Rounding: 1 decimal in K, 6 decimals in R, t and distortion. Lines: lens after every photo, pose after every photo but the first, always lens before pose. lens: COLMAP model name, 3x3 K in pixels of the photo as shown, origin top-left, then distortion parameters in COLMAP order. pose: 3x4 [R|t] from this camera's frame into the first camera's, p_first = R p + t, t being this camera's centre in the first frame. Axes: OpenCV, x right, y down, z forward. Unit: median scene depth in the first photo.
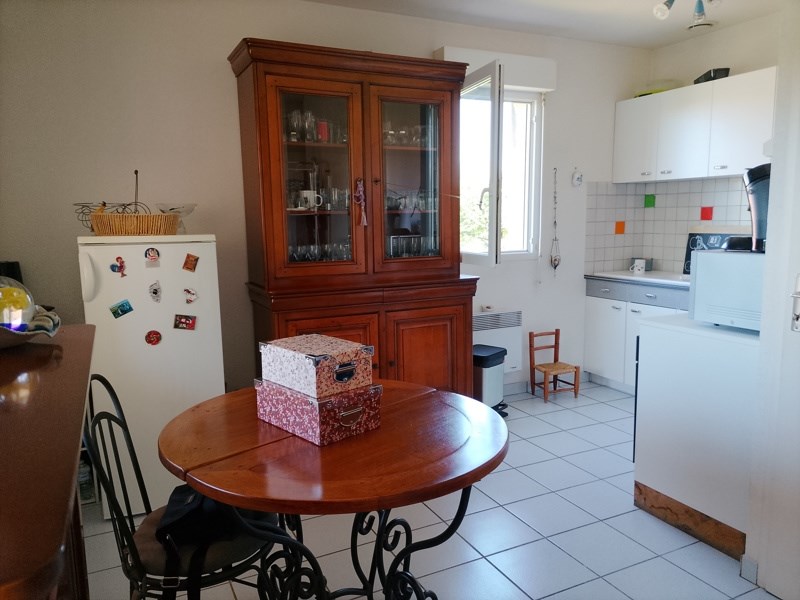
lens RADIAL K [[620.3, 0, 398.1], [0, 620.3, 300.8], [0, 0, 1]] dist [0.048053, -0.004407]
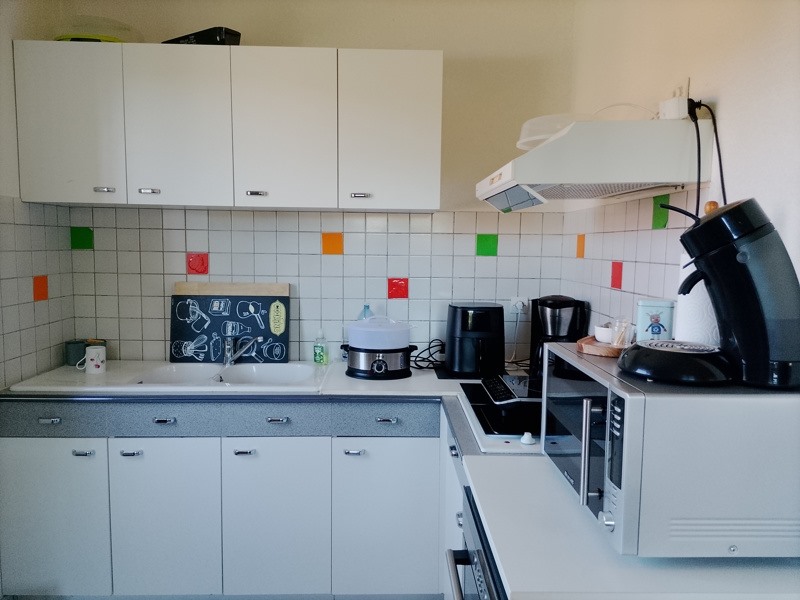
lens RADIAL K [[620.3, 0, 398.4], [0, 620.3, 302.0], [0, 0, 1]] dist [0.048053, -0.004407]
pose [[0.459137, -0.062838, 0.886140, 0.030709], [0.106087, 0.994235, 0.015537, -0.087531], [-0.882008, 0.086875, 0.463157, 0.530431]]
